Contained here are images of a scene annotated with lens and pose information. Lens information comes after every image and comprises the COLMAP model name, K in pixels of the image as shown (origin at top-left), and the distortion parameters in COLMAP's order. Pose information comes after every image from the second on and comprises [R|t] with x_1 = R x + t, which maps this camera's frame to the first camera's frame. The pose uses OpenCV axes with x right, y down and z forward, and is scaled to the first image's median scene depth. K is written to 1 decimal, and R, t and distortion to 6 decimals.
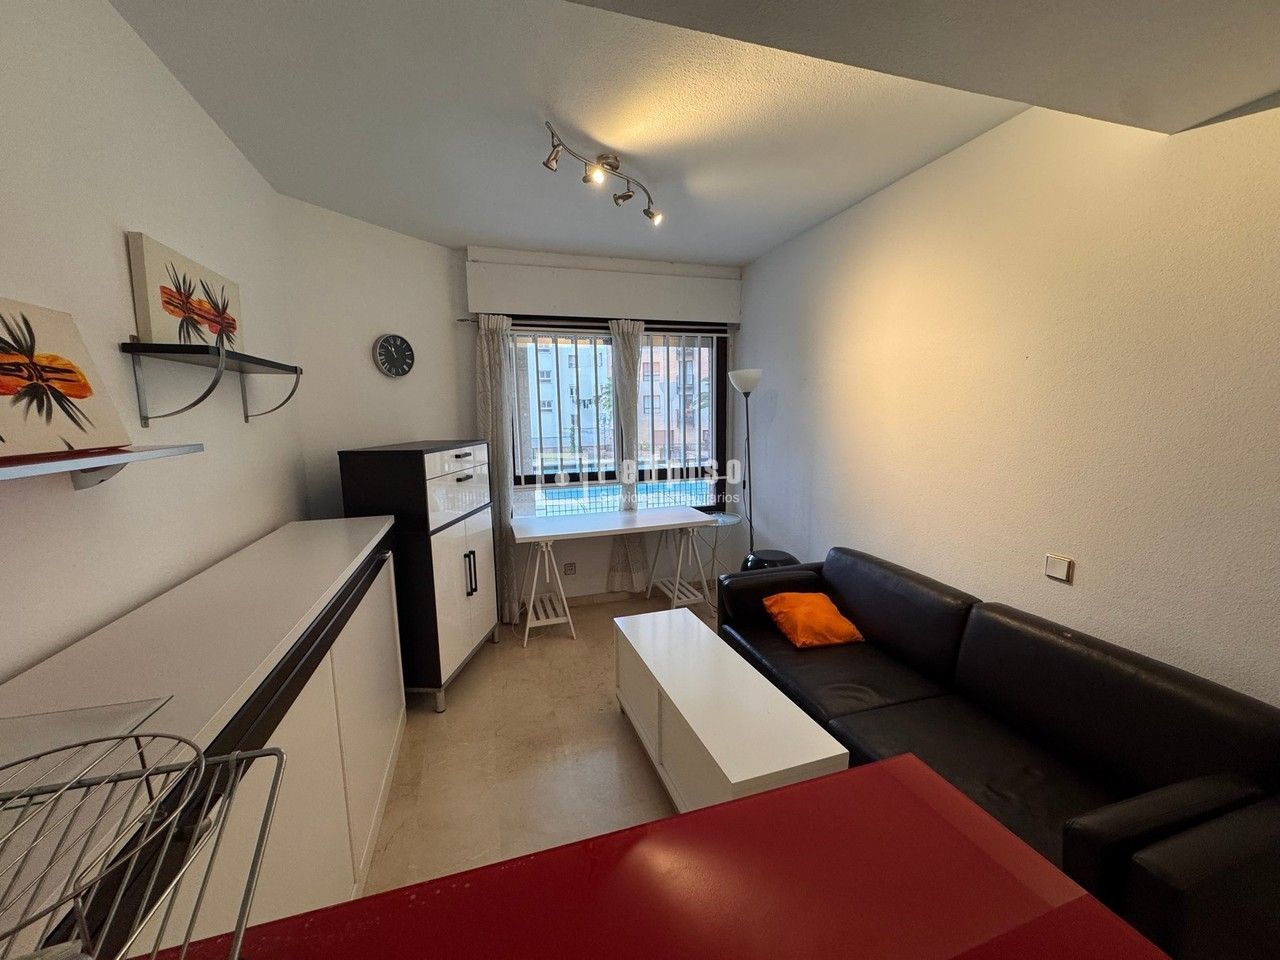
lens RADIAL K [[511.3, 0, 644.5], [0, 511.3, 477.7], [0, 0, 1]] dist [-0.000011, 0.000089]
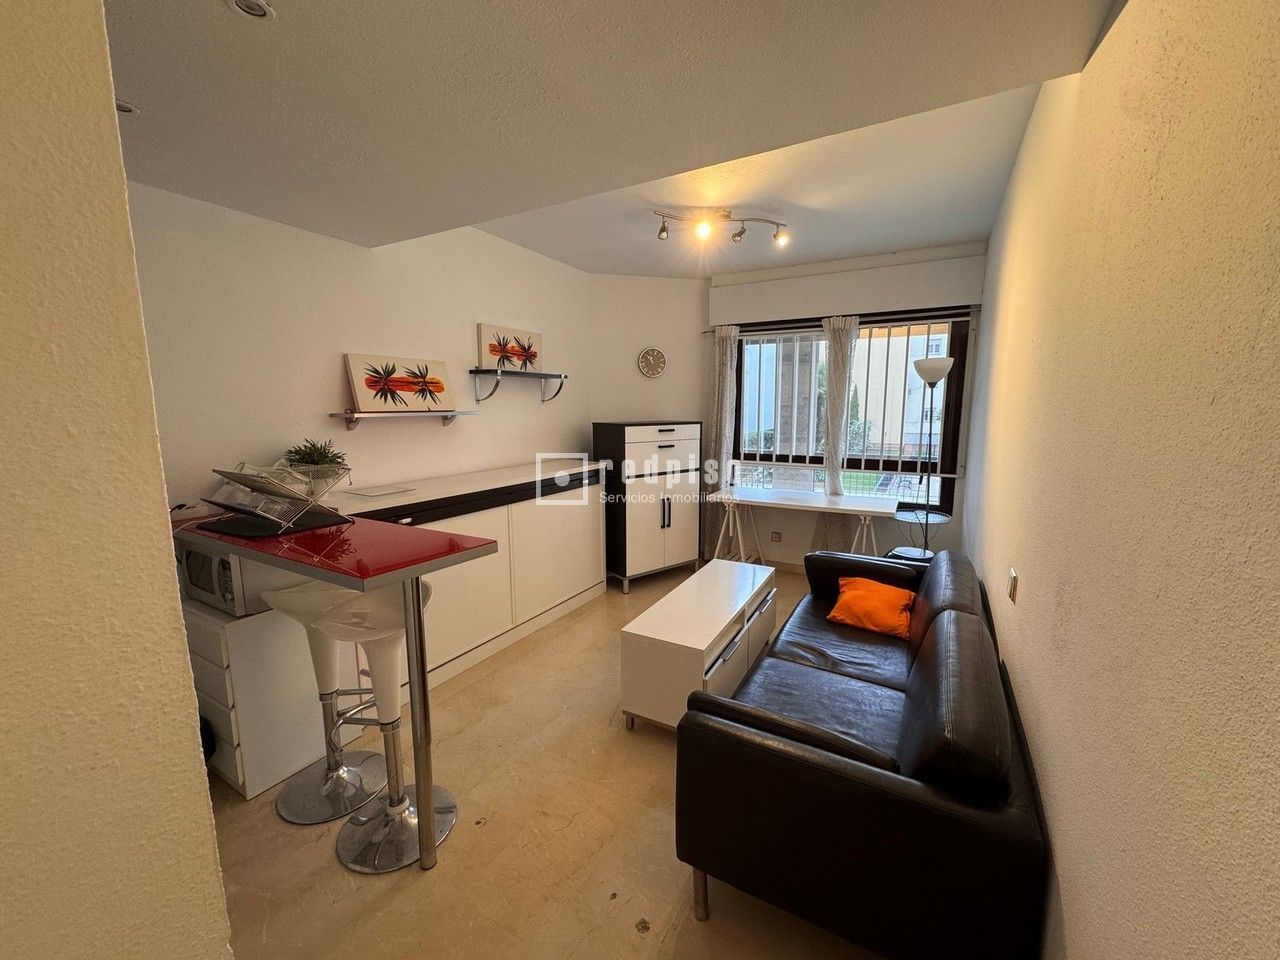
lens RADIAL K [[511.3, 0, 640.3], [0, 511.3, 480.2], [0, 0, 1]] dist [-0.000011, 0.000089]
pose [[0.679576, 0.120511, -0.723639, 0.672927], [-0.105037, 0.992236, 0.066600, 0.006898], [0.726046, 0.030749, 0.686958, -0.041857]]
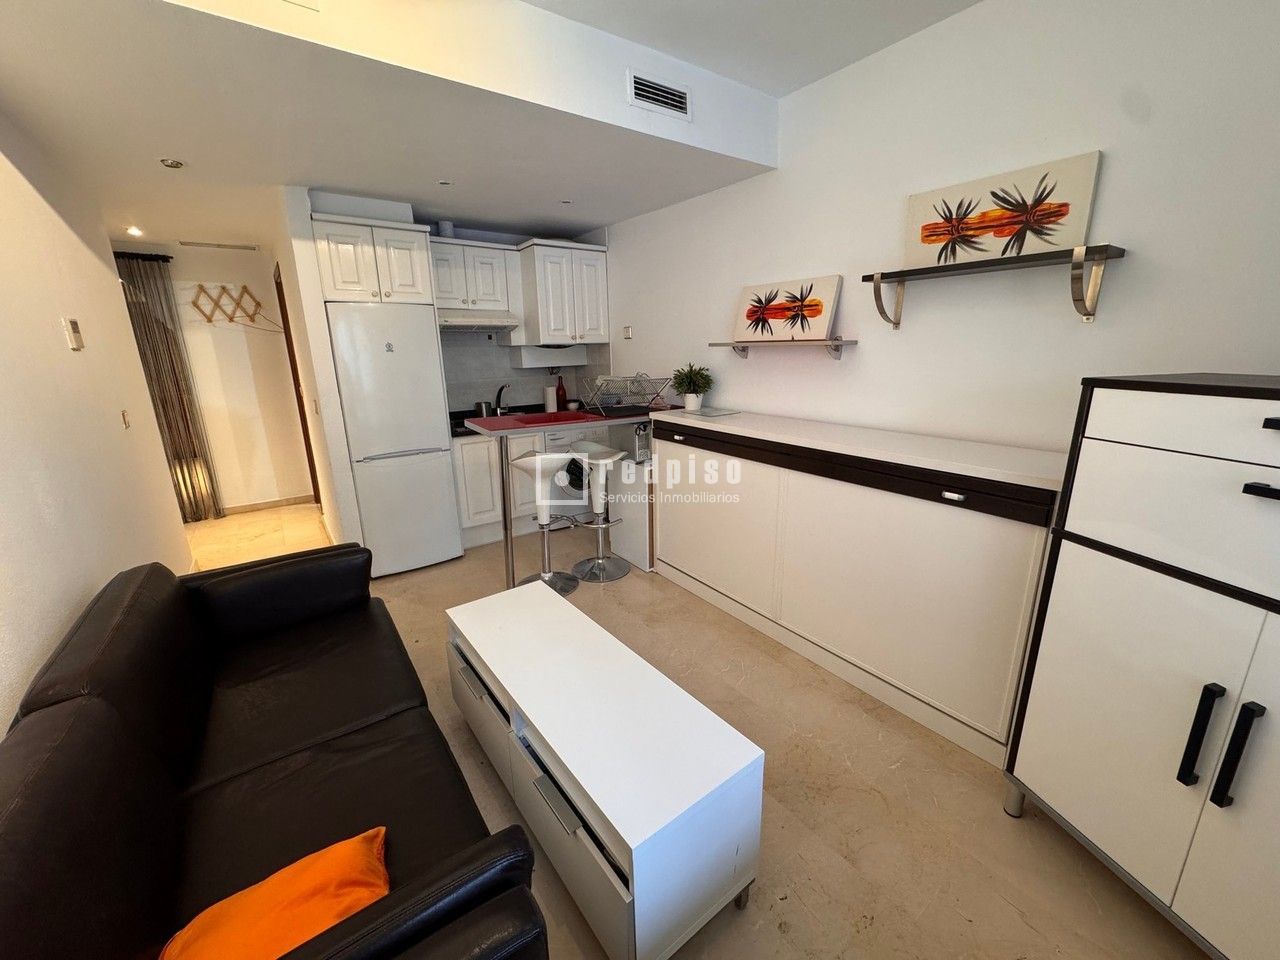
lens RADIAL K [[511.3, 0, 639.6], [0, 511.3, 474.7], [0, 0, 1]] dist [-0.000011, 0.000089]
pose [[-0.951418, 0.111915, -0.286842, 0.148533], [-0.003228, 0.927926, 0.372750, -0.137704], [0.307884, 0.355567, -0.882485, 1.186546]]
